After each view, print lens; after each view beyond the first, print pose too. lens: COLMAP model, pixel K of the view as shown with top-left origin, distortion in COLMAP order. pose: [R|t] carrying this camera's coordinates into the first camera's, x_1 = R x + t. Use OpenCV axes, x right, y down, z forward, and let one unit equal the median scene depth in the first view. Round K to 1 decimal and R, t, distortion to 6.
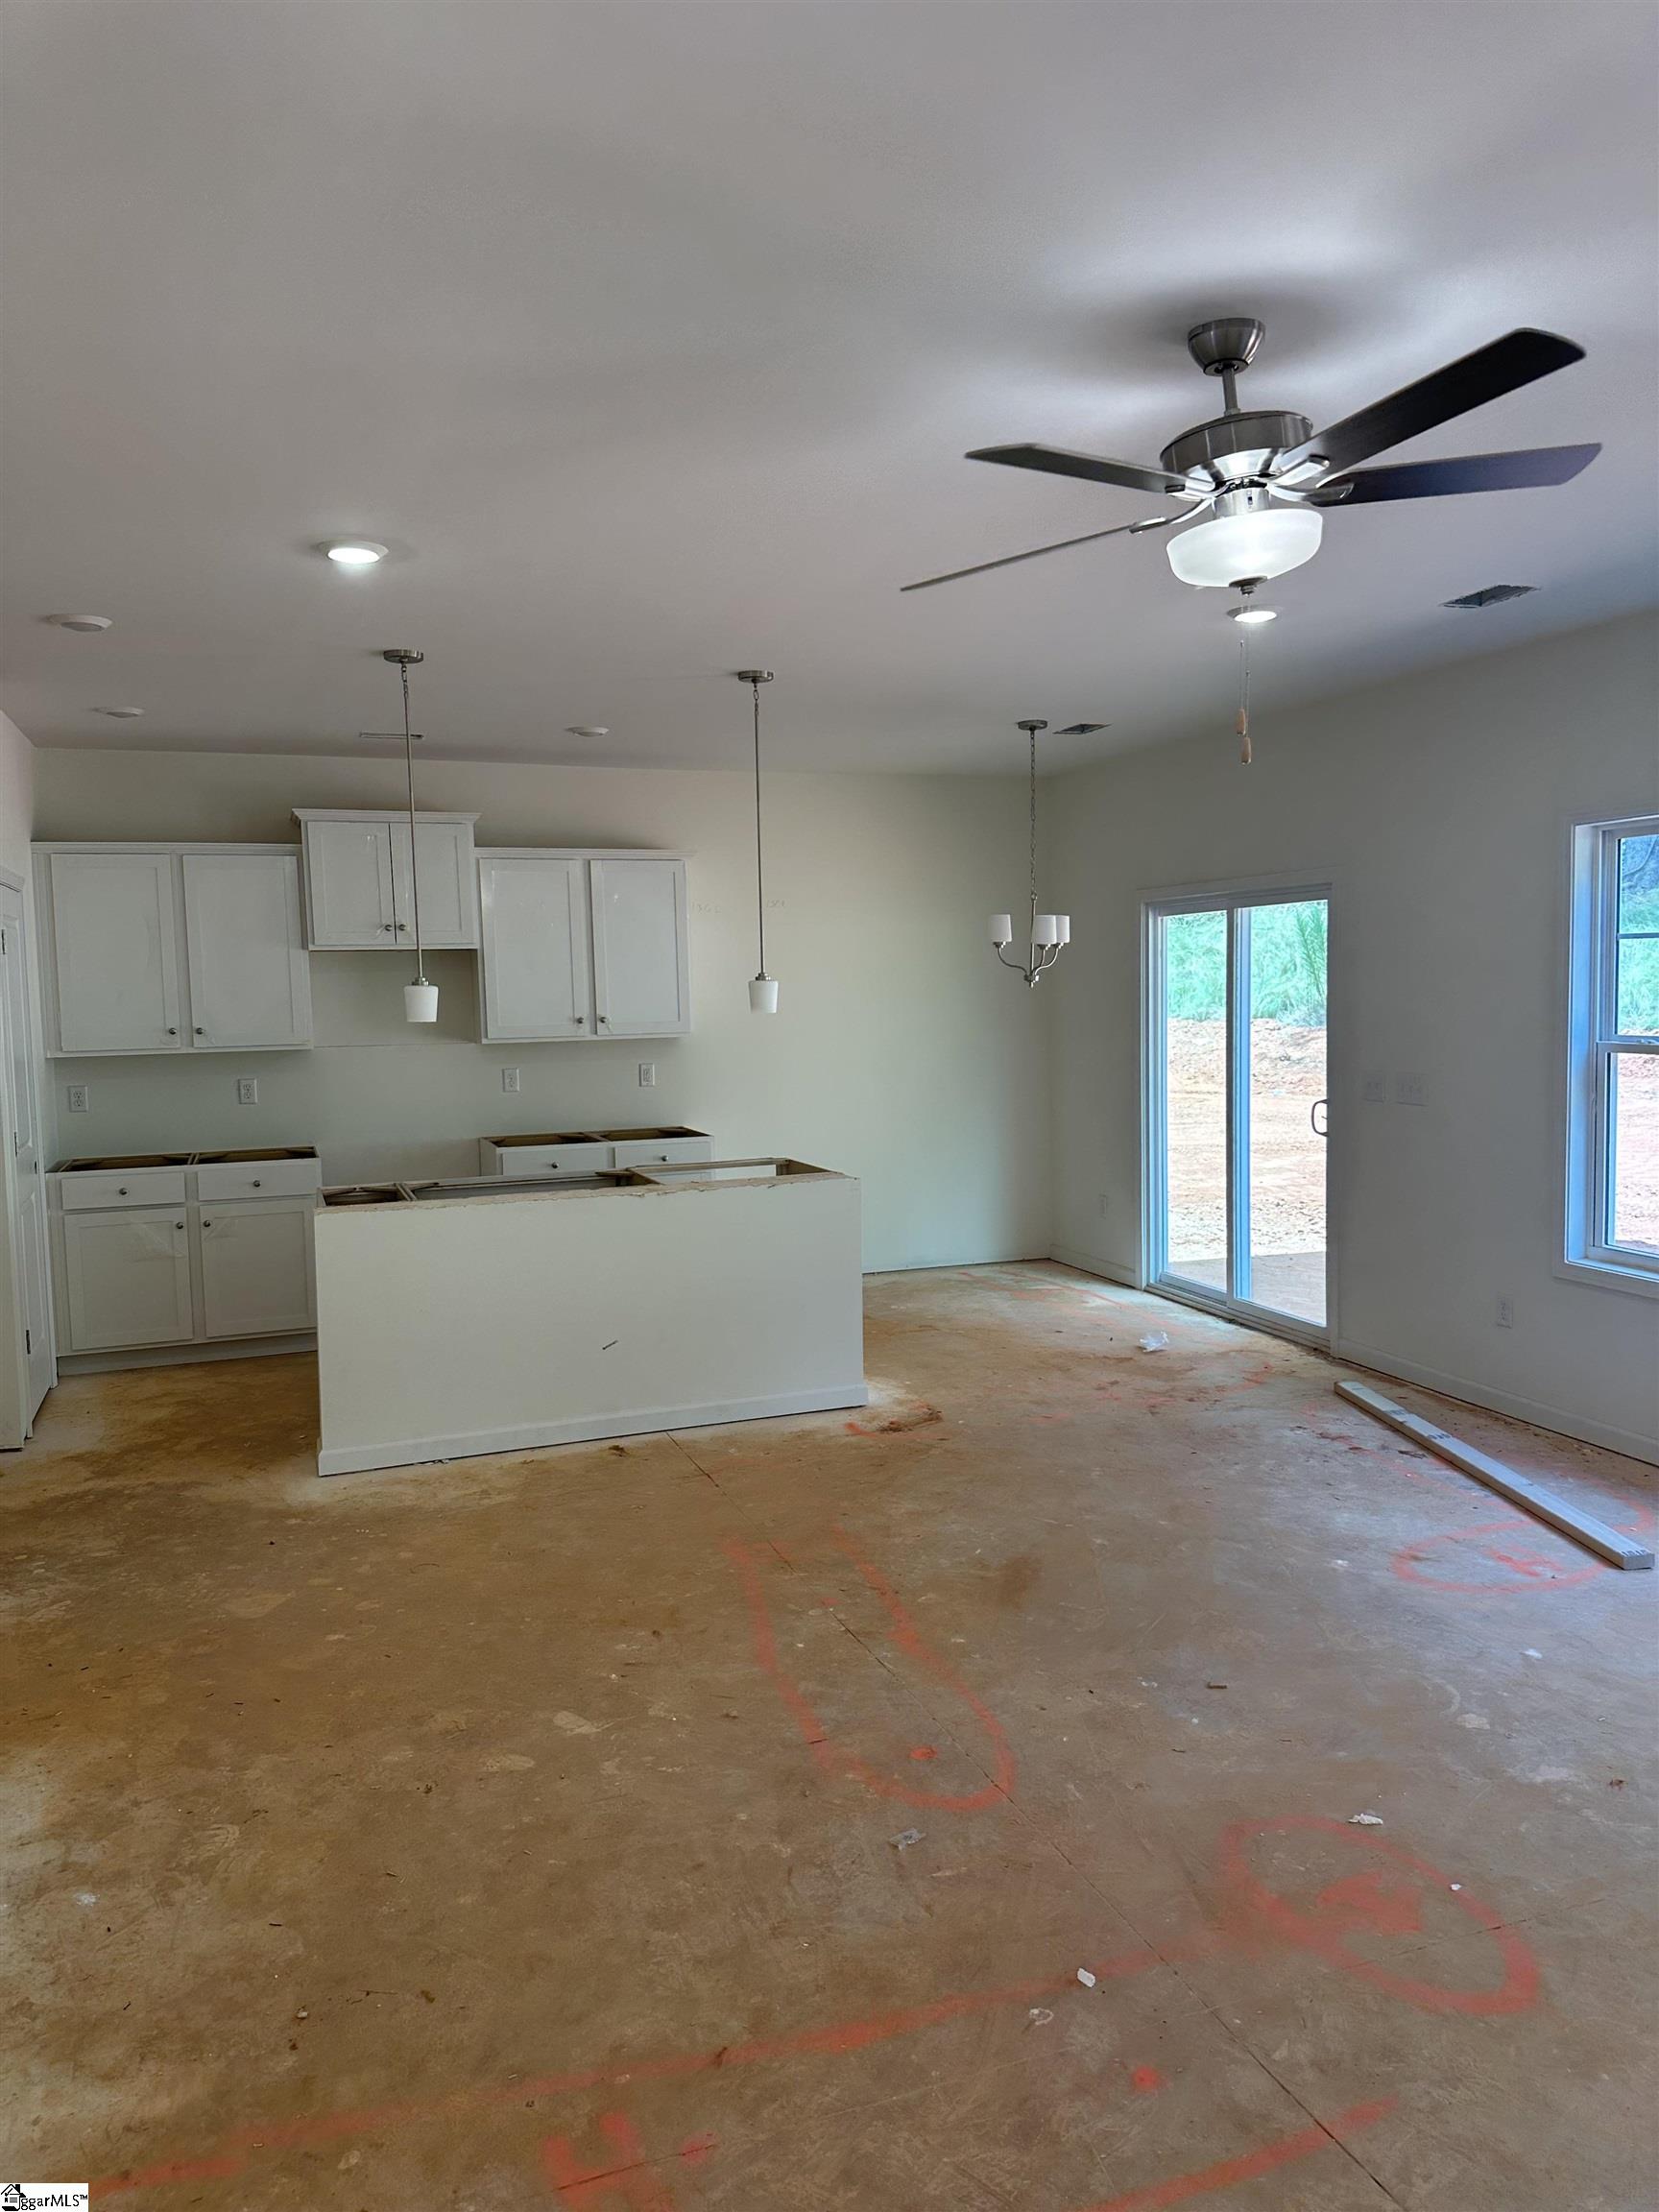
lens RADIAL K [[1527.7, 0, 829.5], [0, 1527.7, 1106.0], [0, 0, 1]] dist [0.094411, -0.000141]
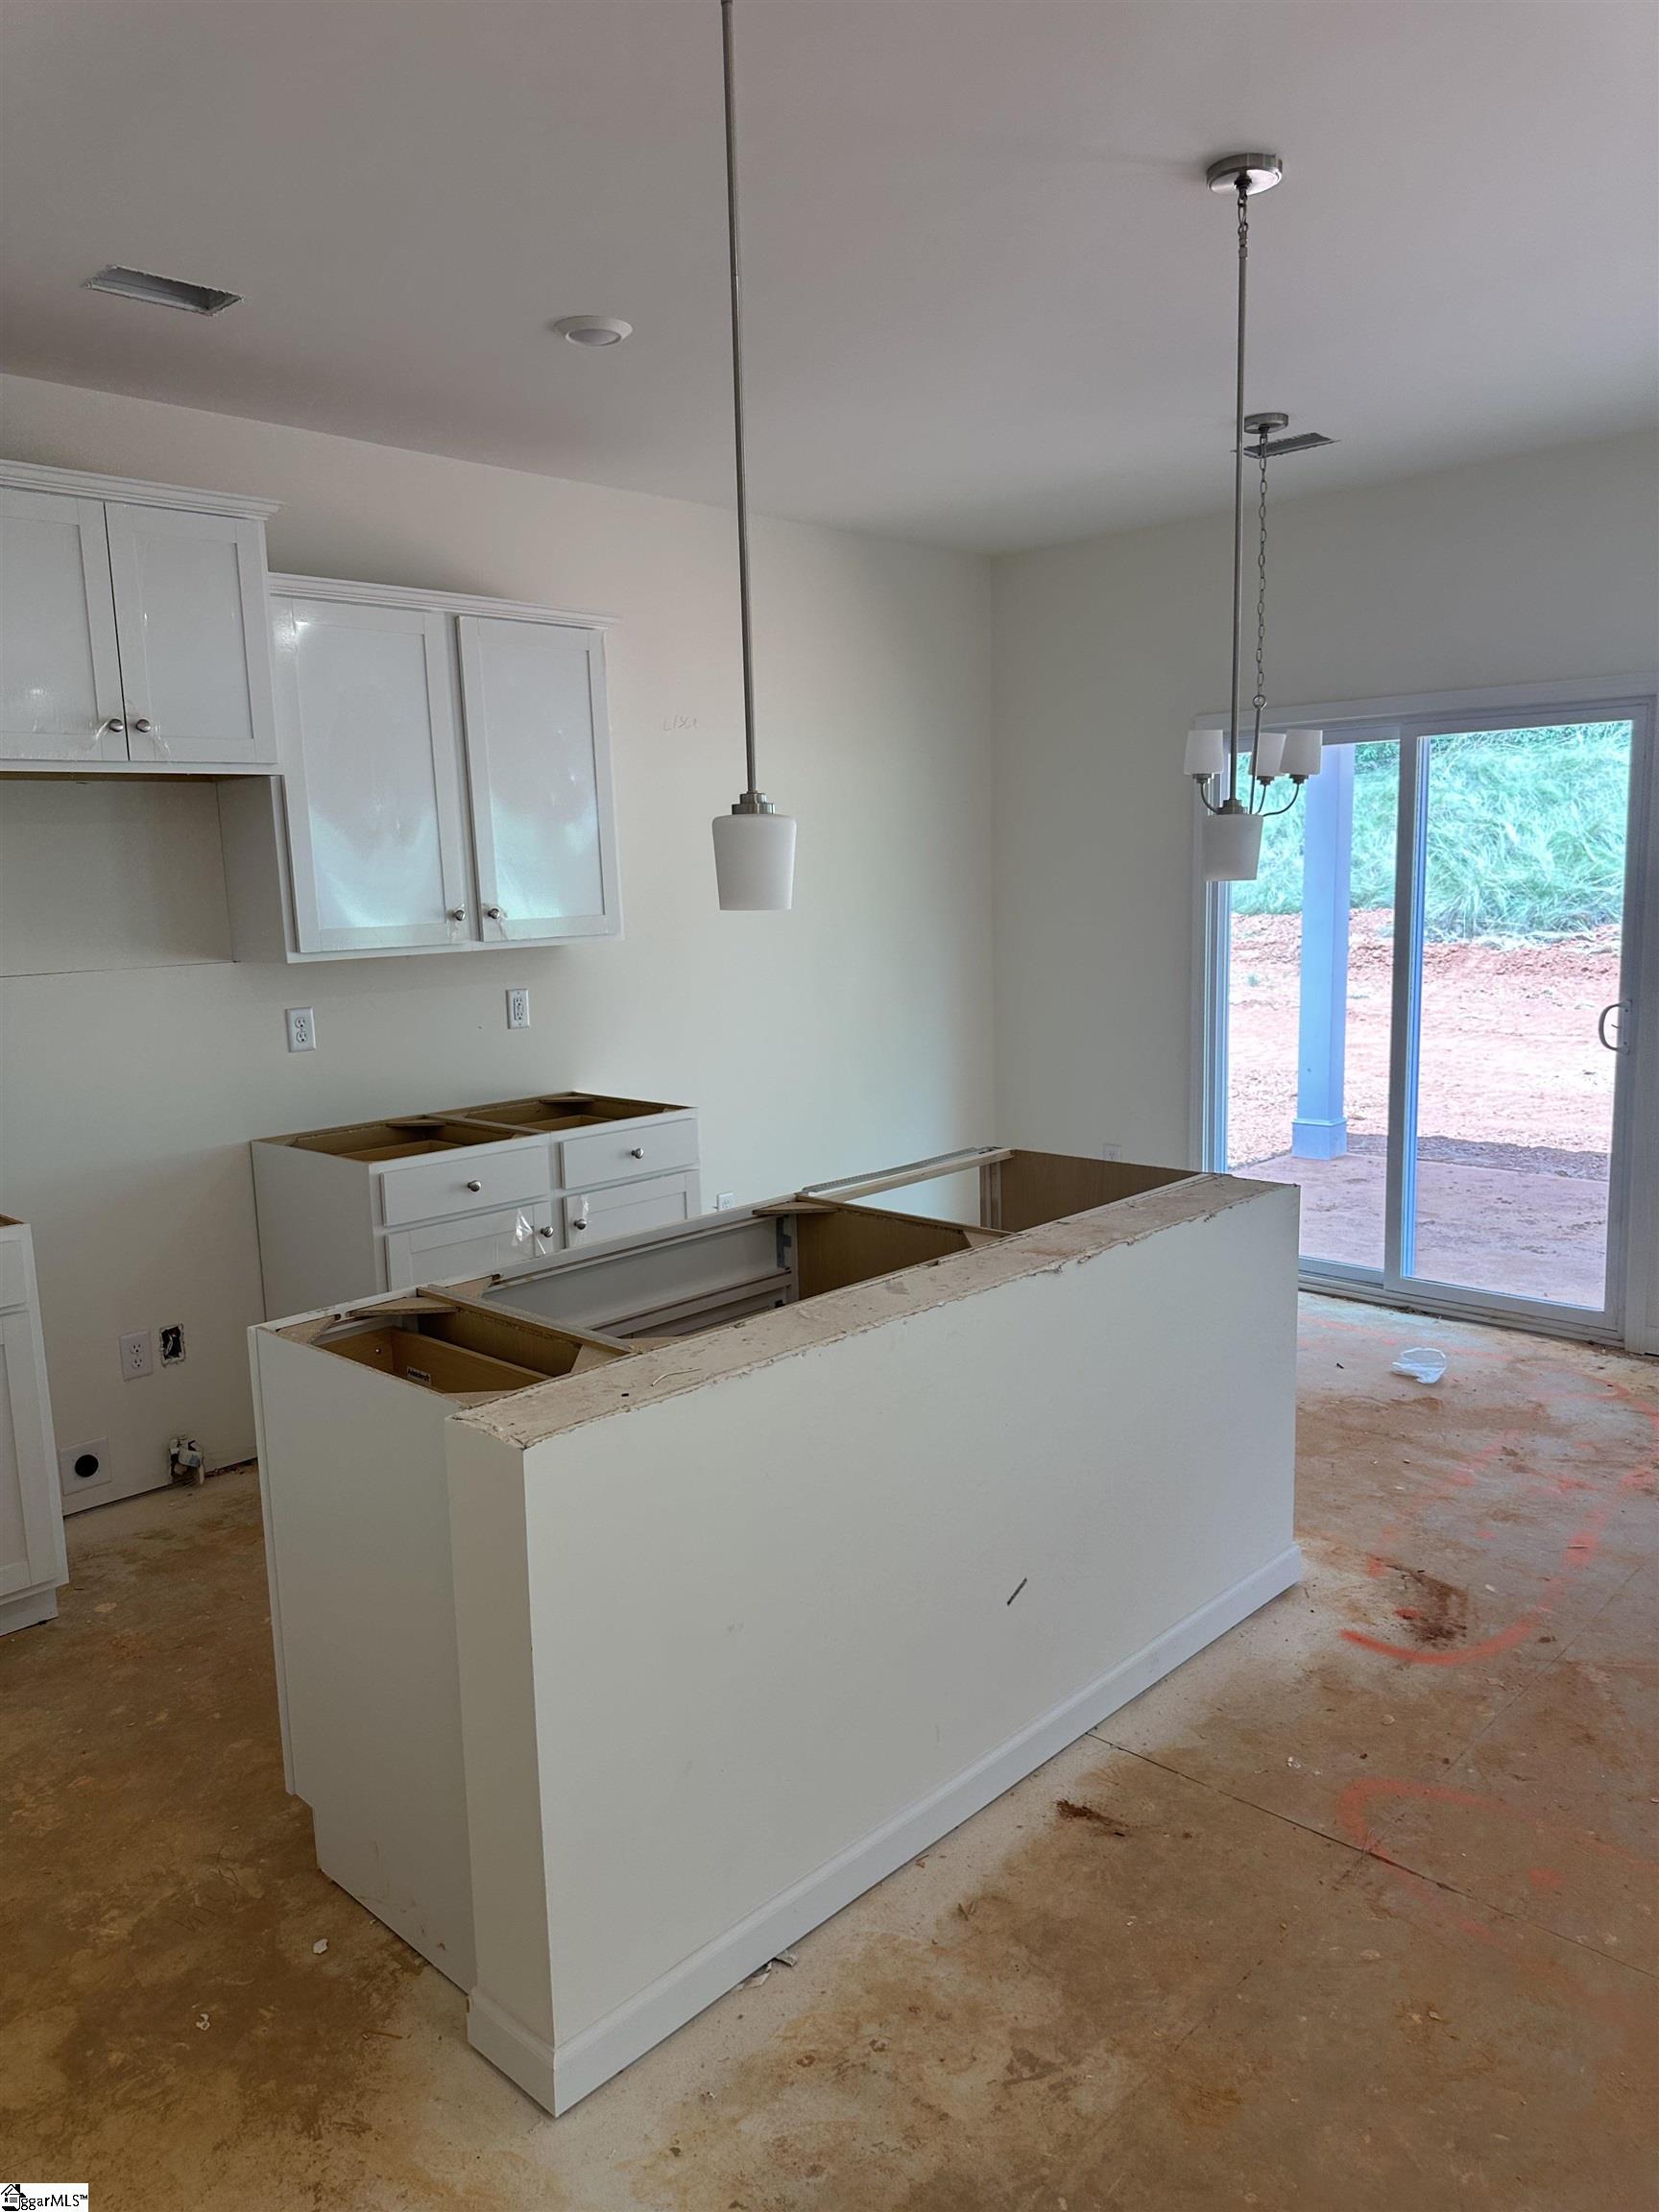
lens RADIAL K [[1565.9, 0, 829.5], [0, 1565.9, 1106.0], [0, 0, 1]] dist [0.007833, -0.001379]
pose [[0.899758, -0.073271, 0.430193, -0.360544], [0.045849, 0.996220, 0.073784, -0.029271], [-0.433973, -0.046664, 0.899717, 0.551831]]
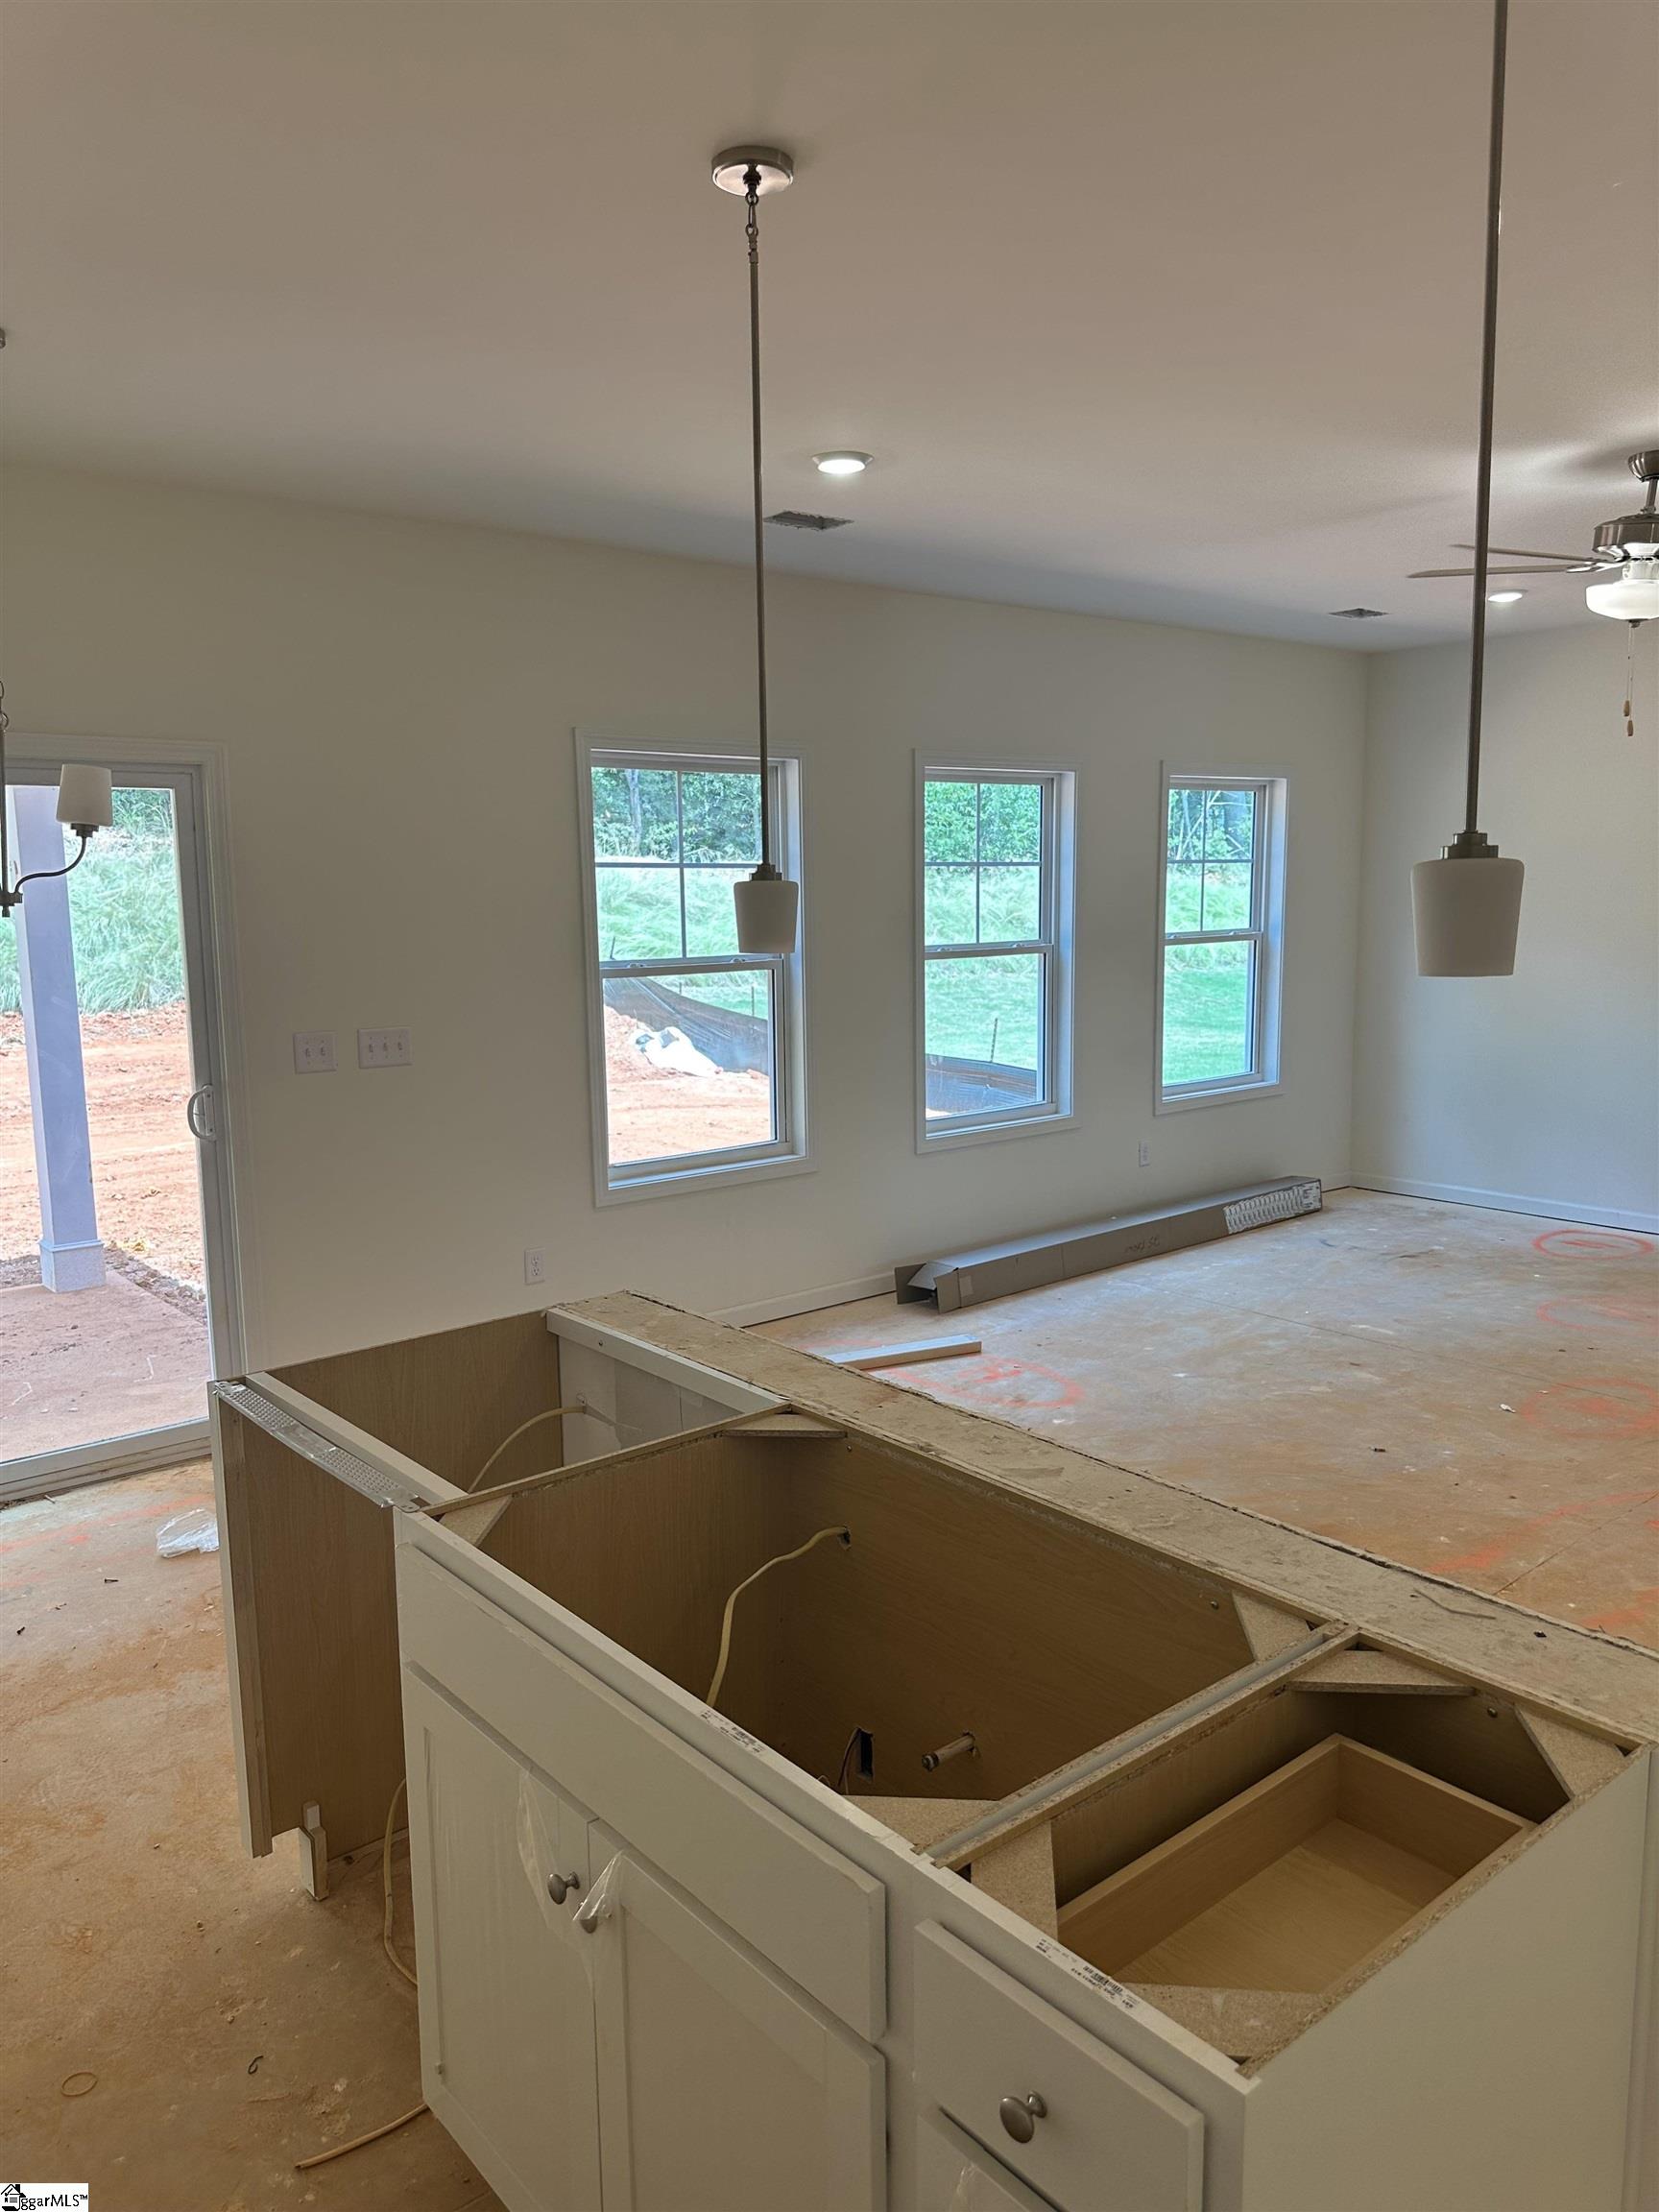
lens RADIAL K [[1544.7, 0, 831.8], [0, 1544.7, 1089.9], [0, 0, 1]] dist [0.040900, -0.001805]
pose [[-0.306097, -0.097323, 0.947013, -0.442693], [0.097922, 0.986266, 0.133008, -0.069674], [-0.946951, 0.133446, -0.292363, 0.996960]]
